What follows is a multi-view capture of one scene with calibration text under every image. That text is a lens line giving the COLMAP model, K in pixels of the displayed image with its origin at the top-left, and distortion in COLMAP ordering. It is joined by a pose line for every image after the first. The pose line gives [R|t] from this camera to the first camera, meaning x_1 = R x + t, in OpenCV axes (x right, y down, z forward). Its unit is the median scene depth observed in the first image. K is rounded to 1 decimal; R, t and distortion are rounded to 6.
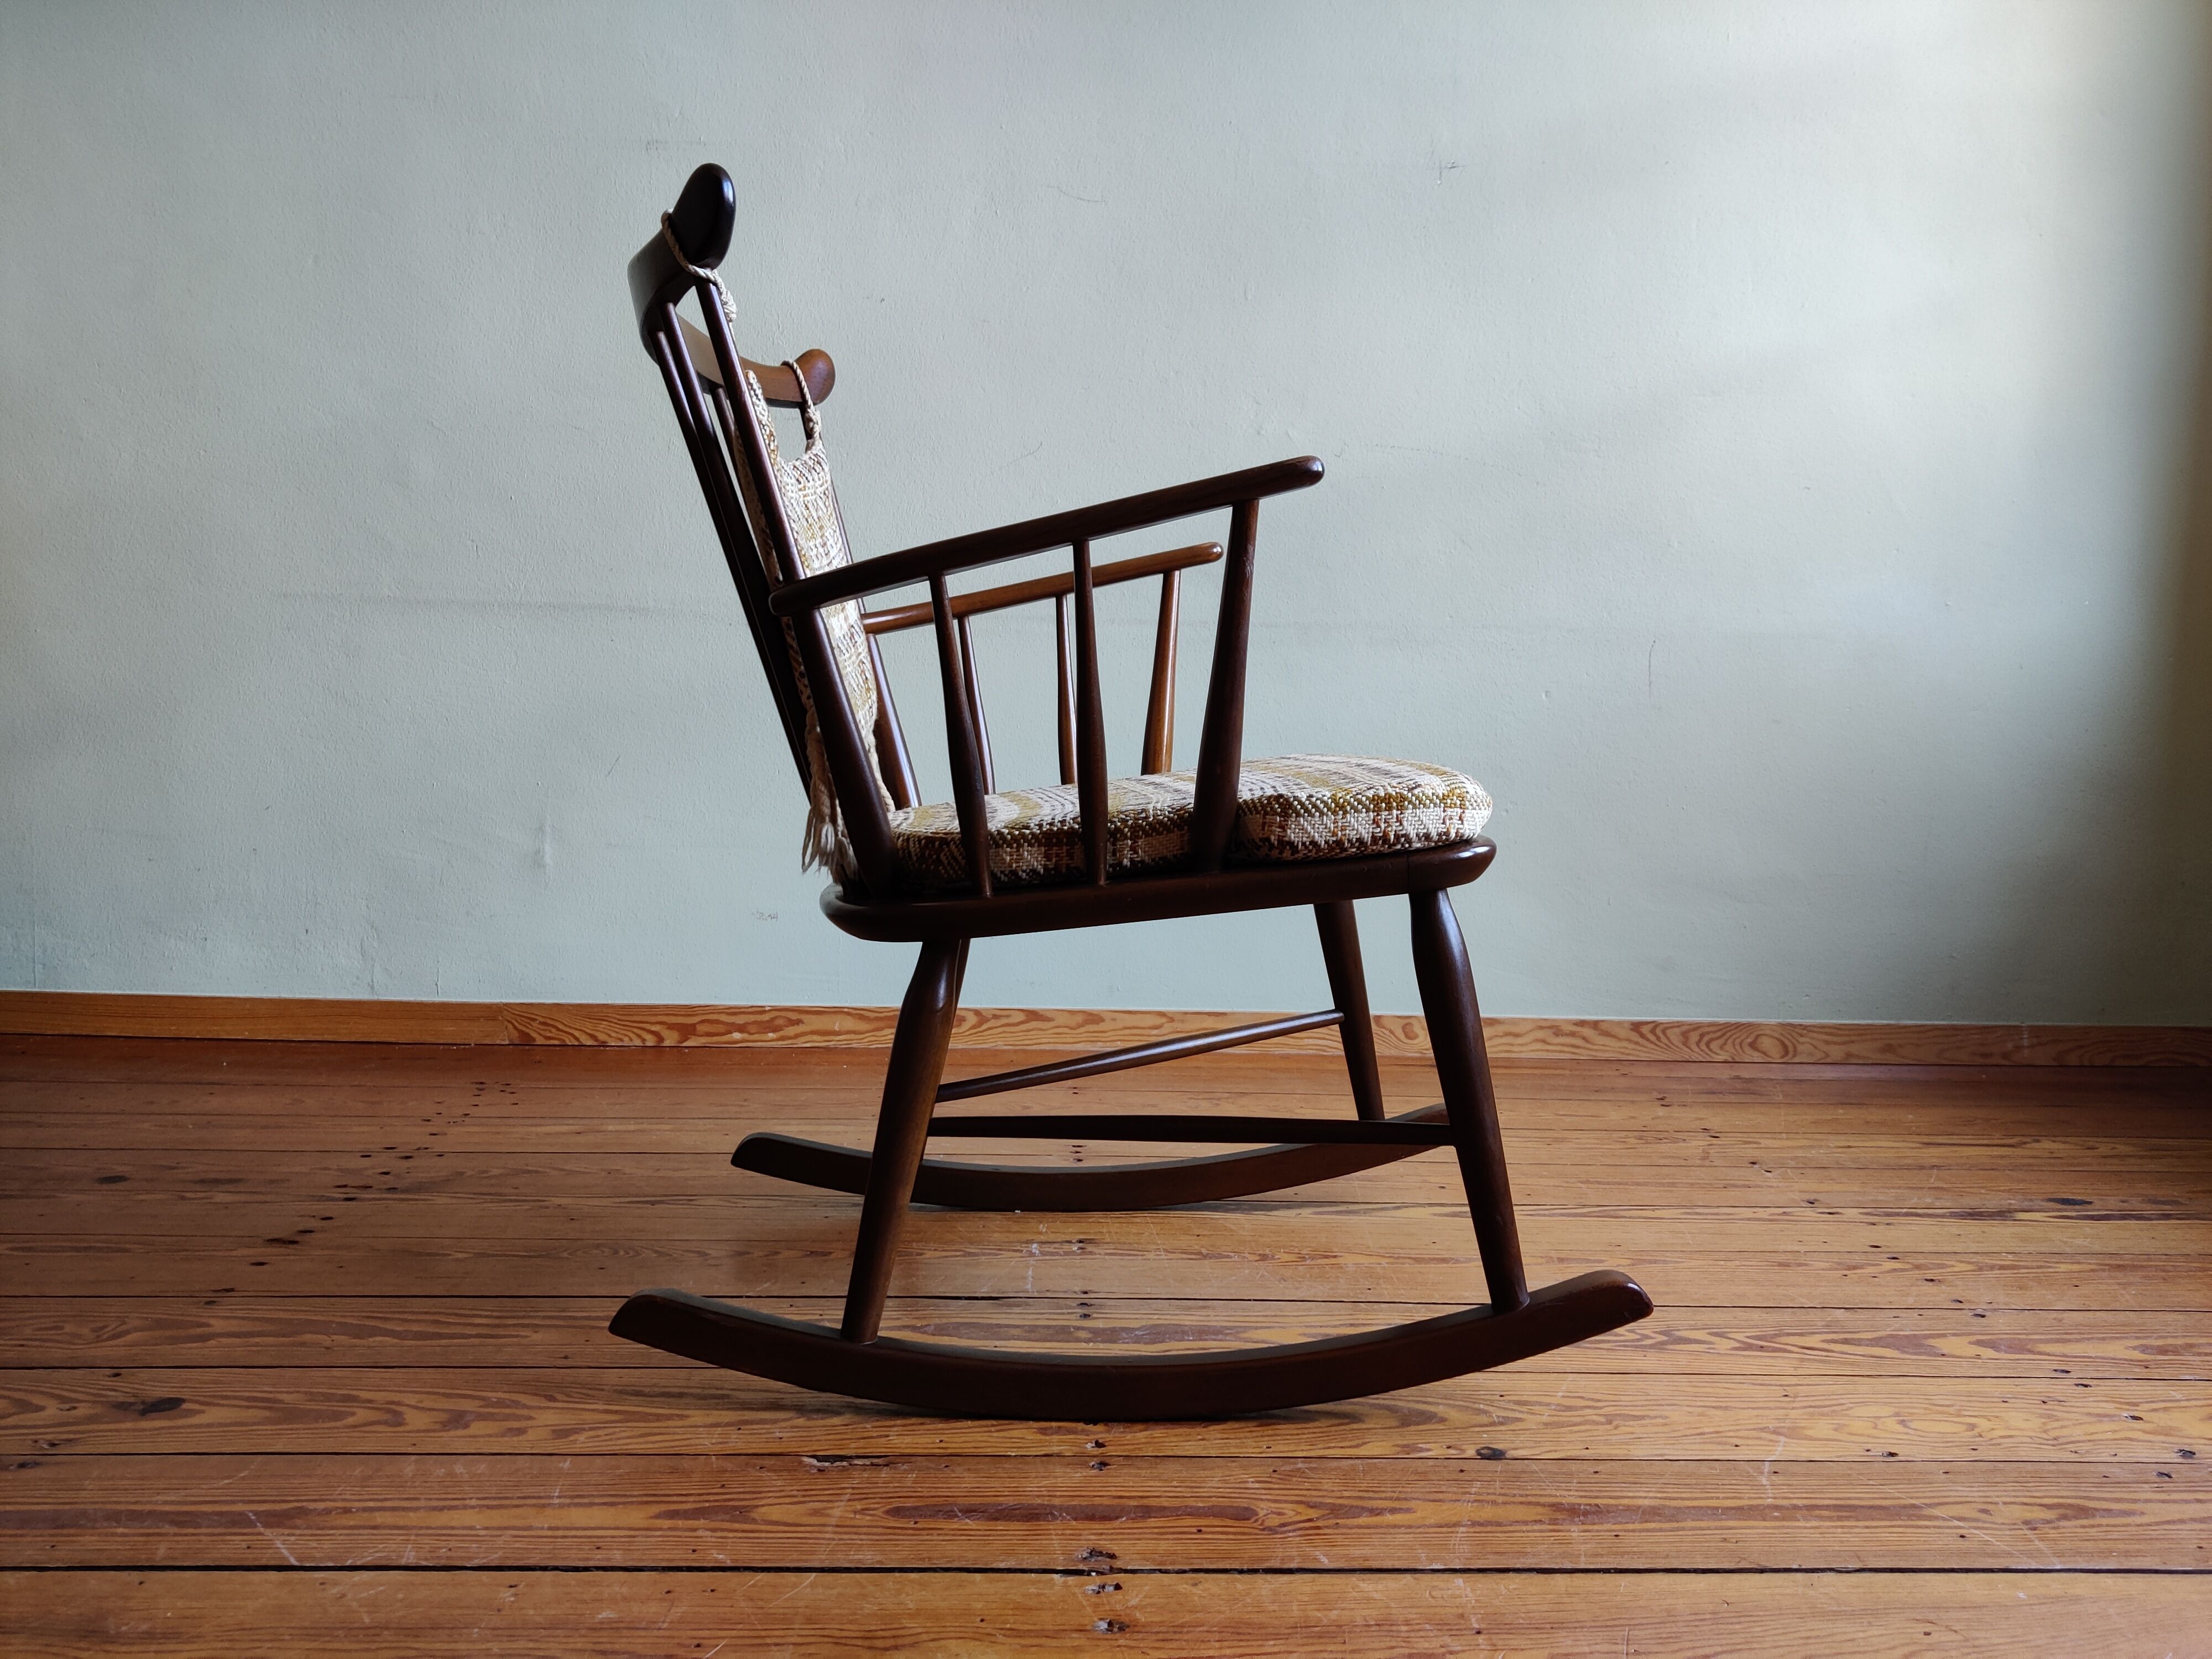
lens RADIAL K [[1689.3, 0, 1106.2], [0, 1689.3, 844.7], [0, 0, 1]] dist [-0.017824, 0.020443]
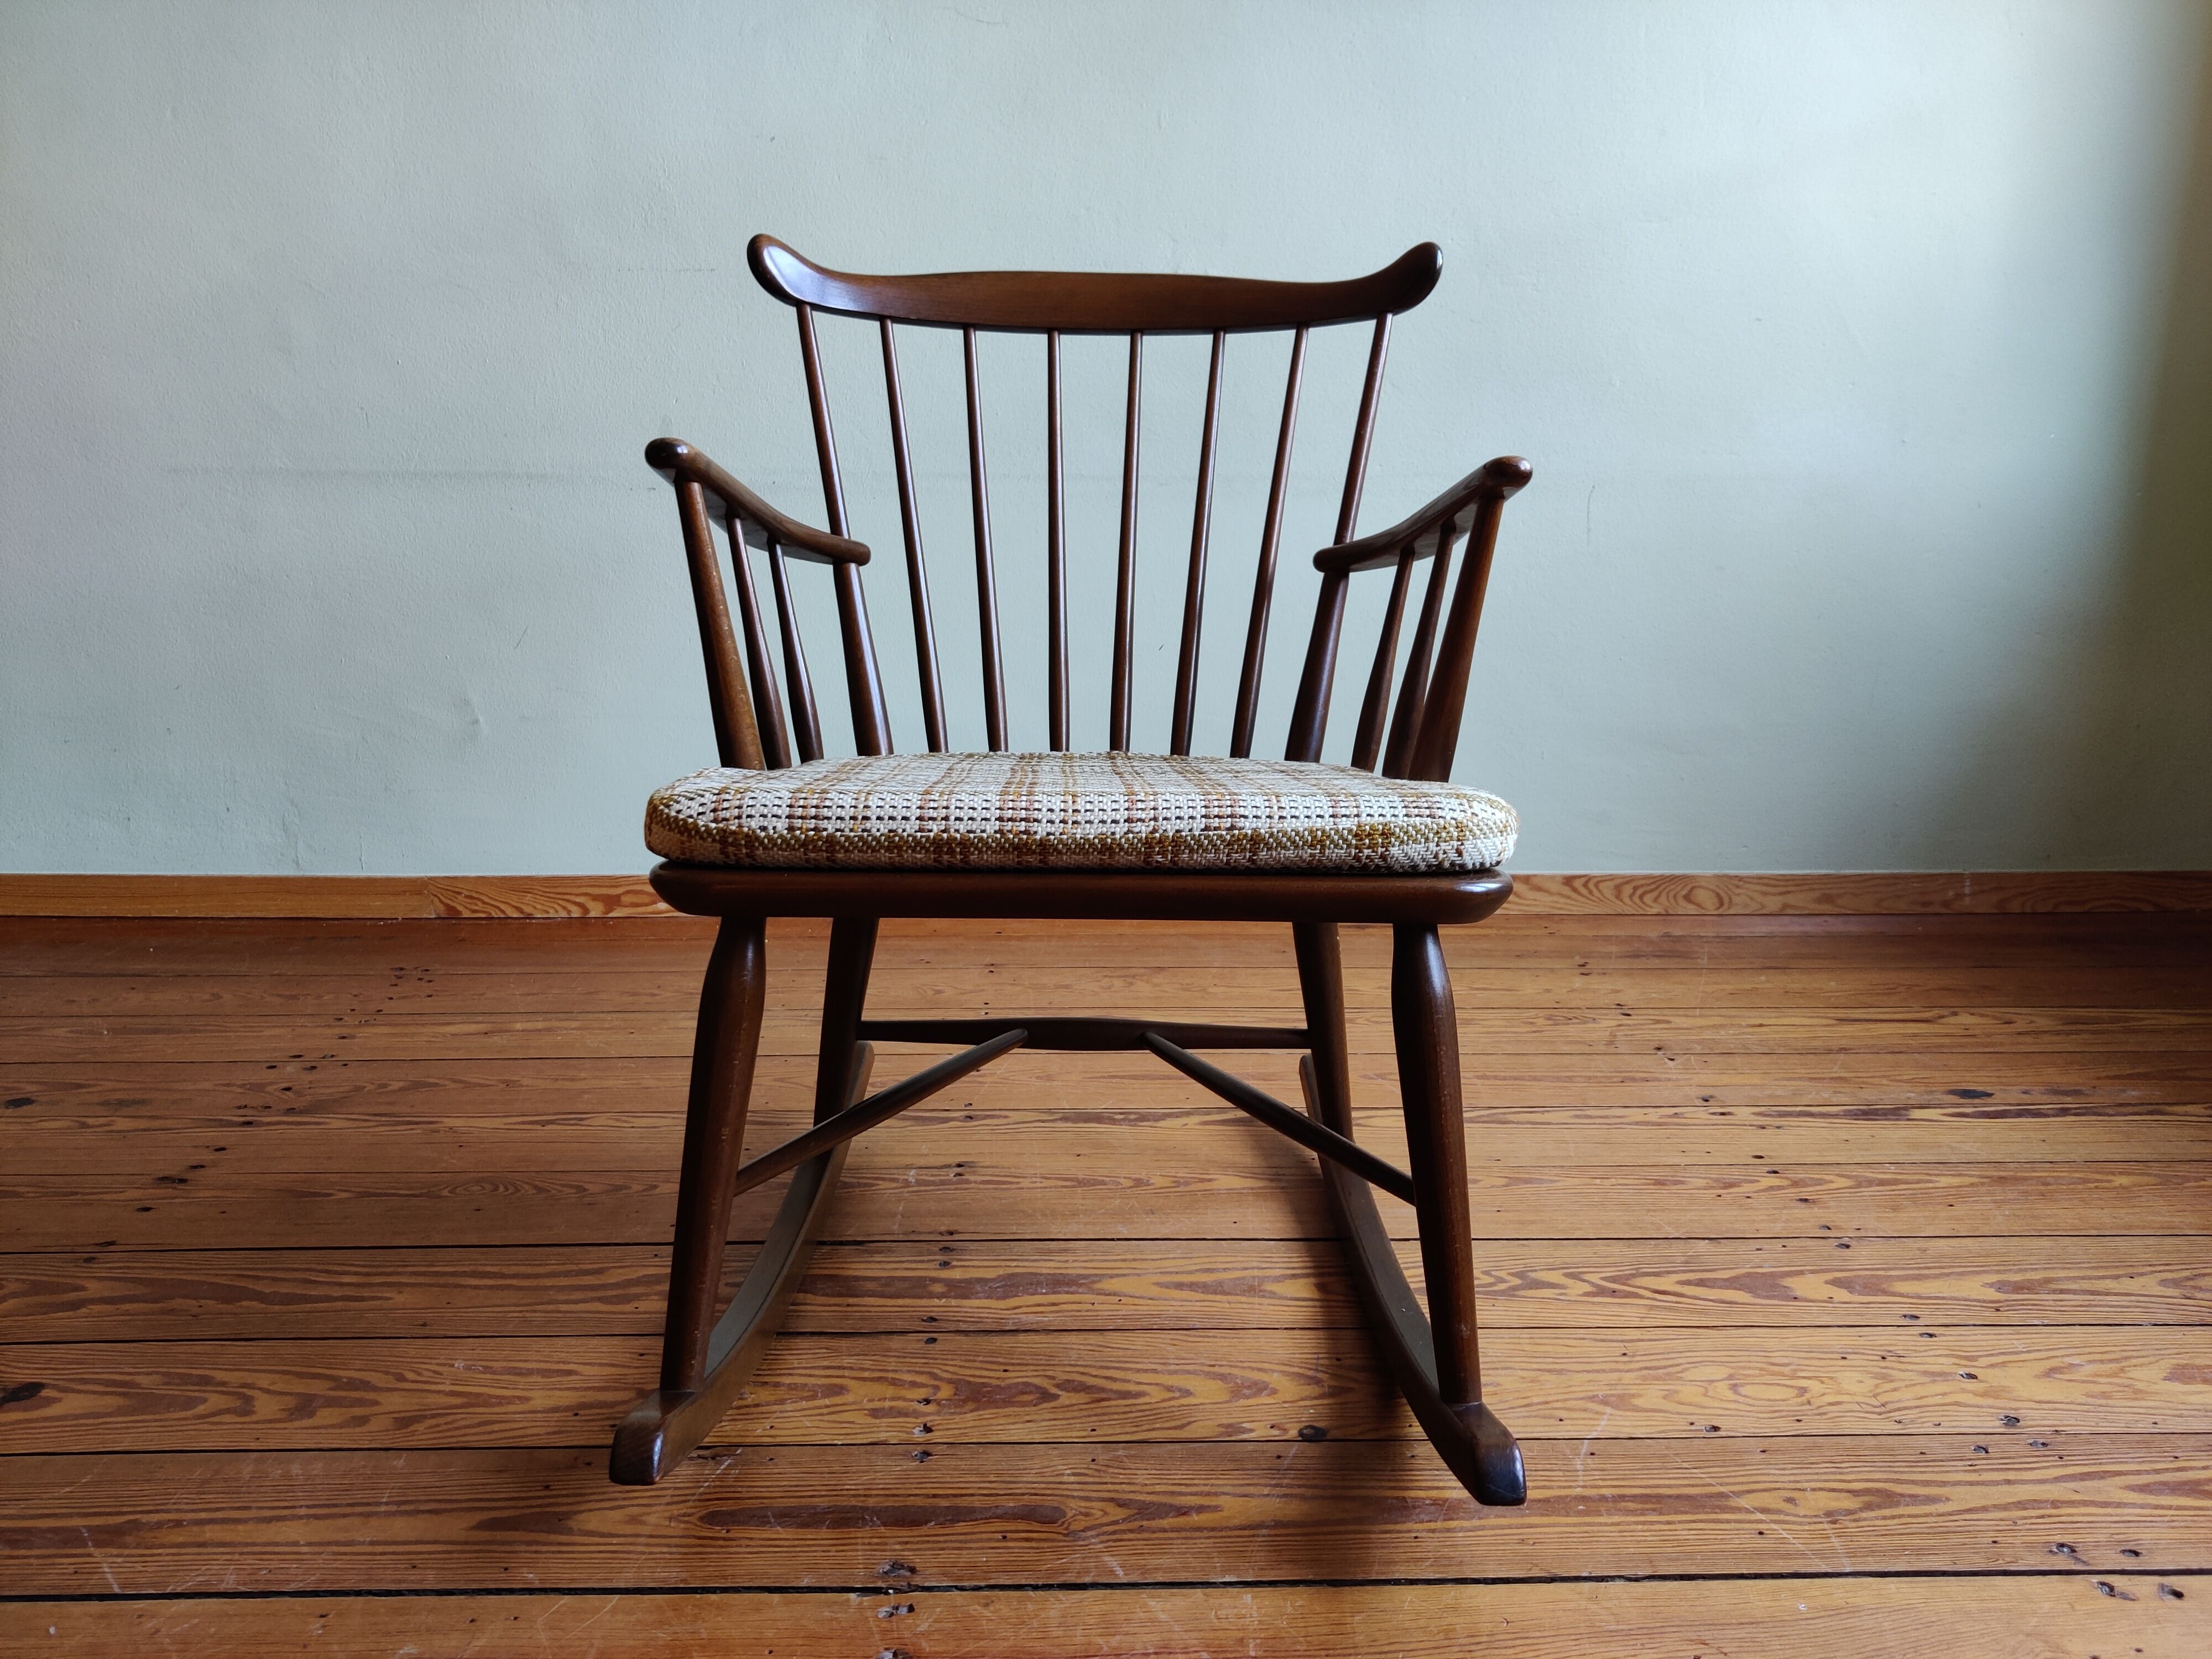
lens RADIAL K [[1691.2, 0, 1100.4], [0, 1691.2, 800.3], [0, 0, 1]] dist [-0.016411, 0.015652]
pose [[0.999649, -0.015245, -0.021680, 0.108116], [0.017961, 0.991198, 0.131166, -0.128043], [0.019489, -0.131509, 0.991123, 0.034899]]
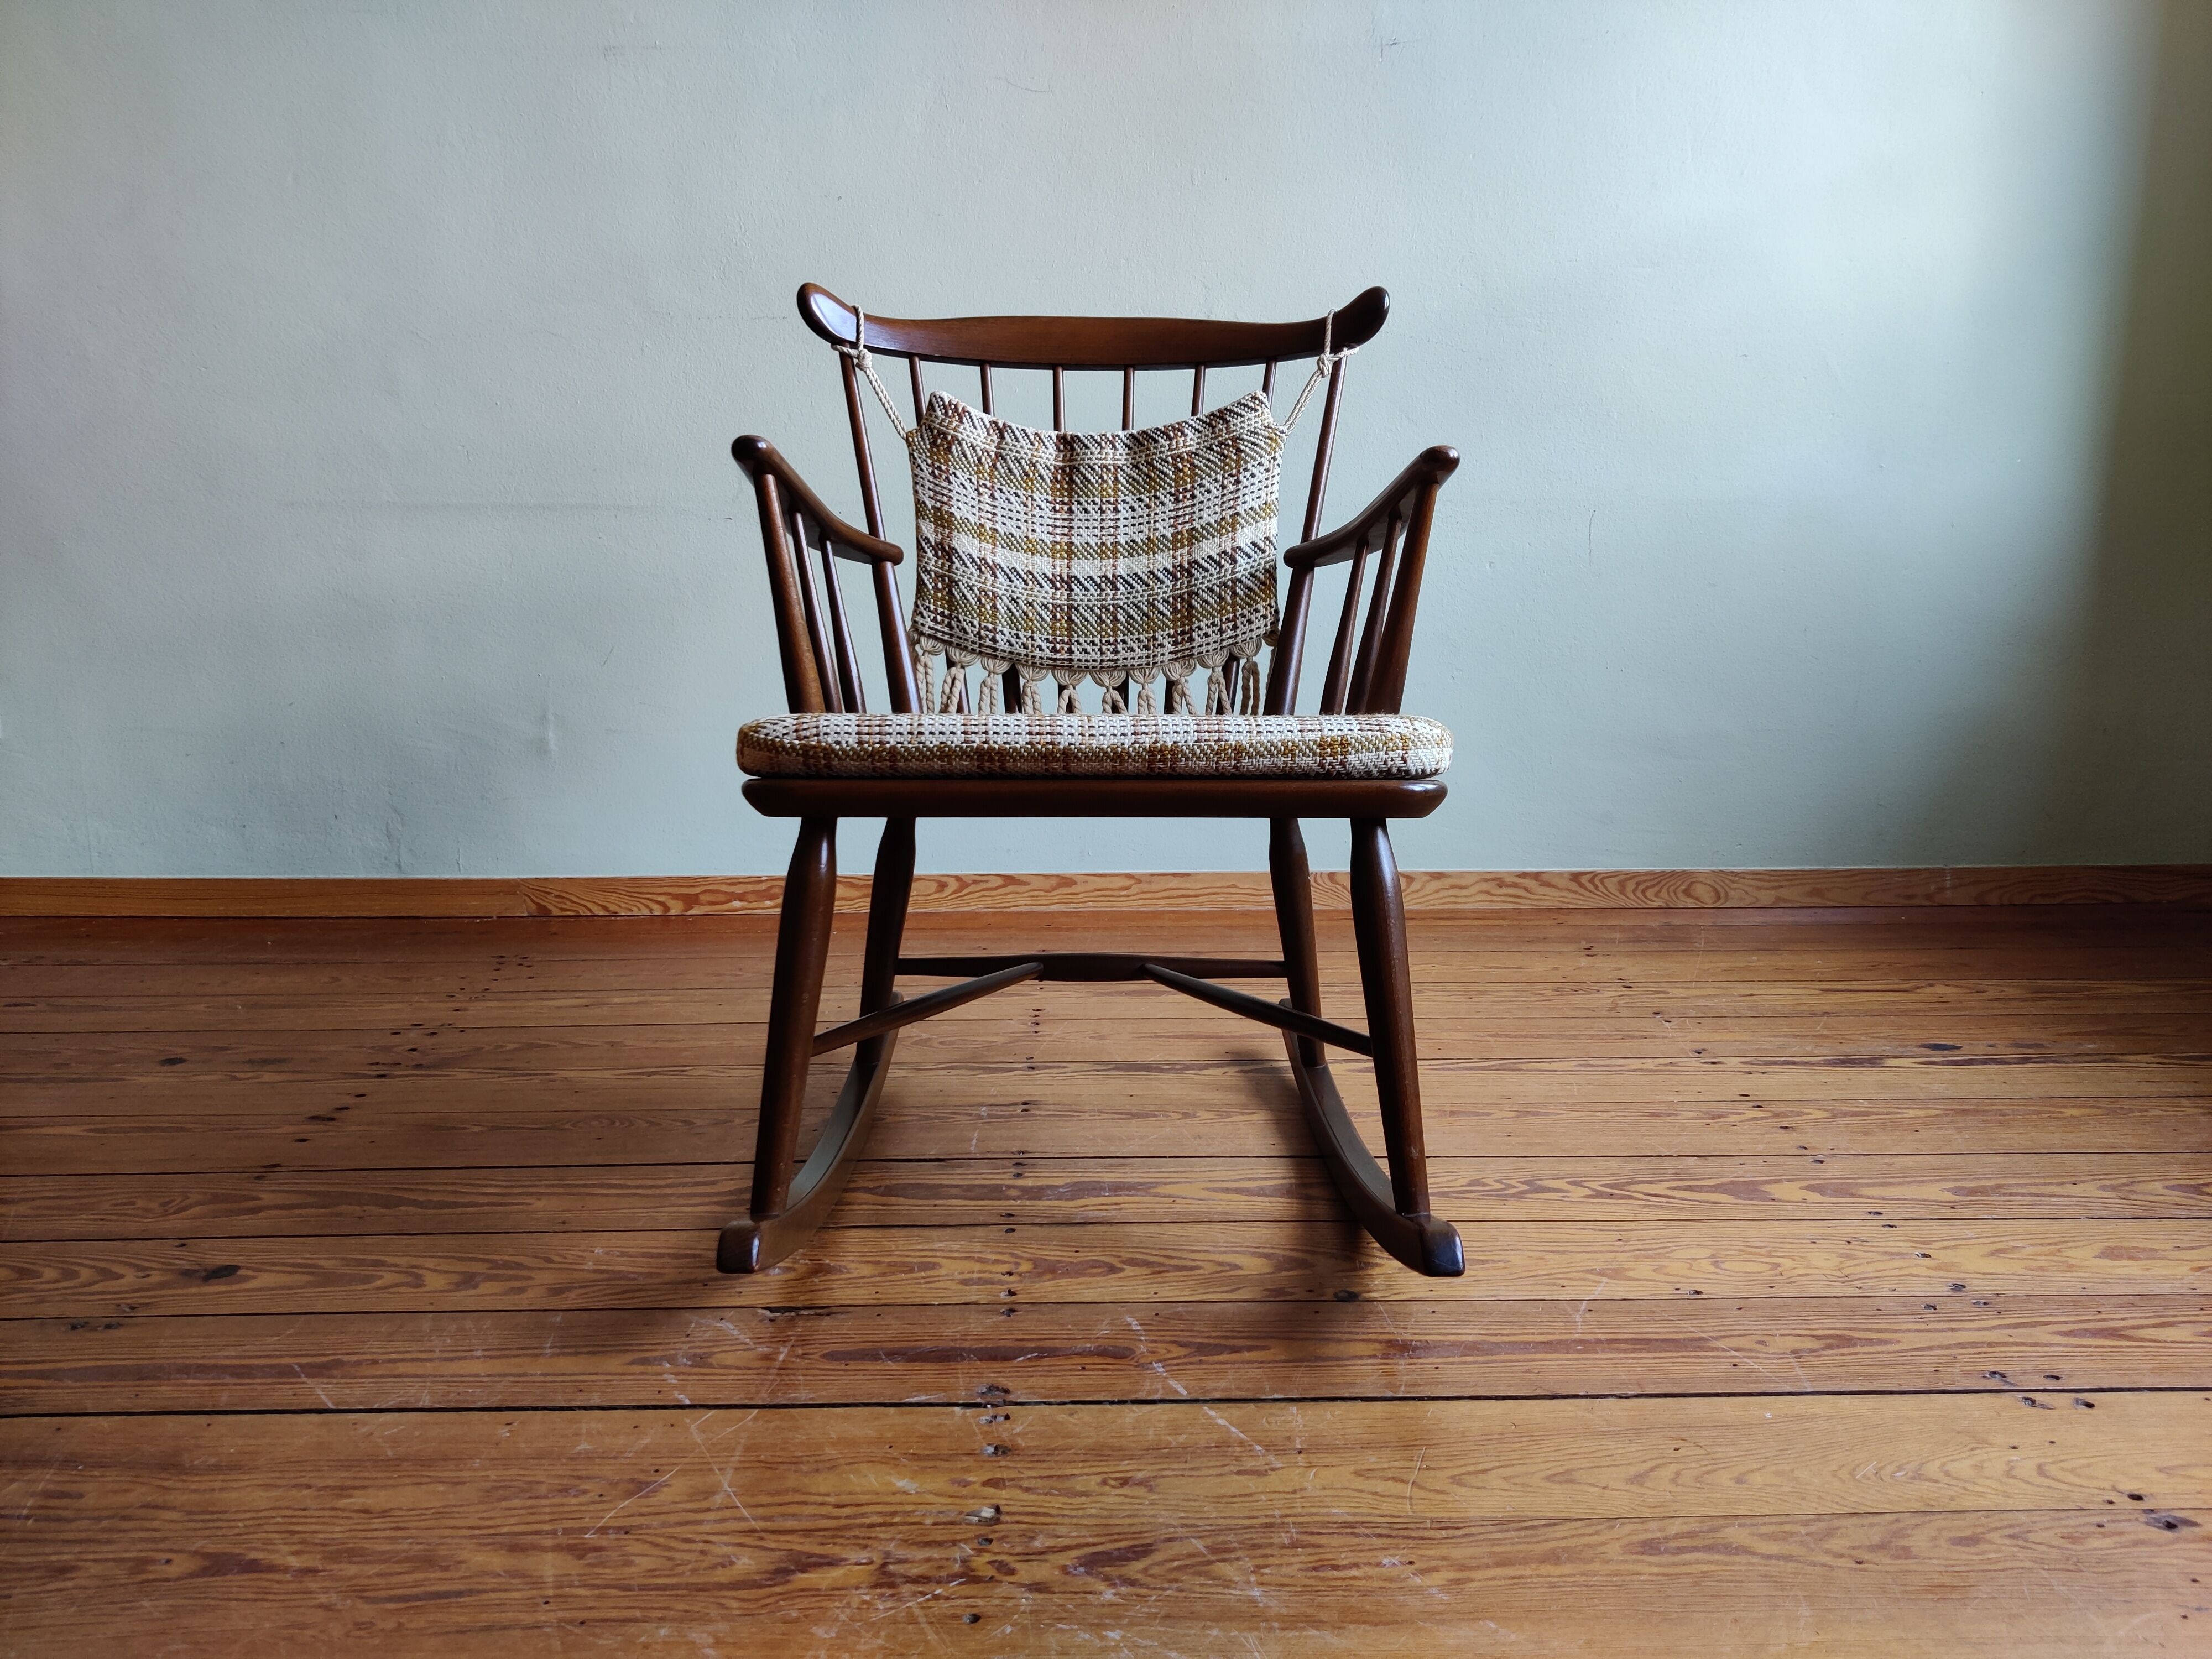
lens RADIAL K [[1681.6, 0, 1110.1], [0, 1681.6, 836.5], [0, 0, 1]] dist [0.008707, -0.021362]
pose [[0.999390, -0.021308, -0.027654, 0.087407], [0.024259, 0.993508, 0.111148, -0.074582], [0.025107, -0.111751, 0.993419, -0.105938]]
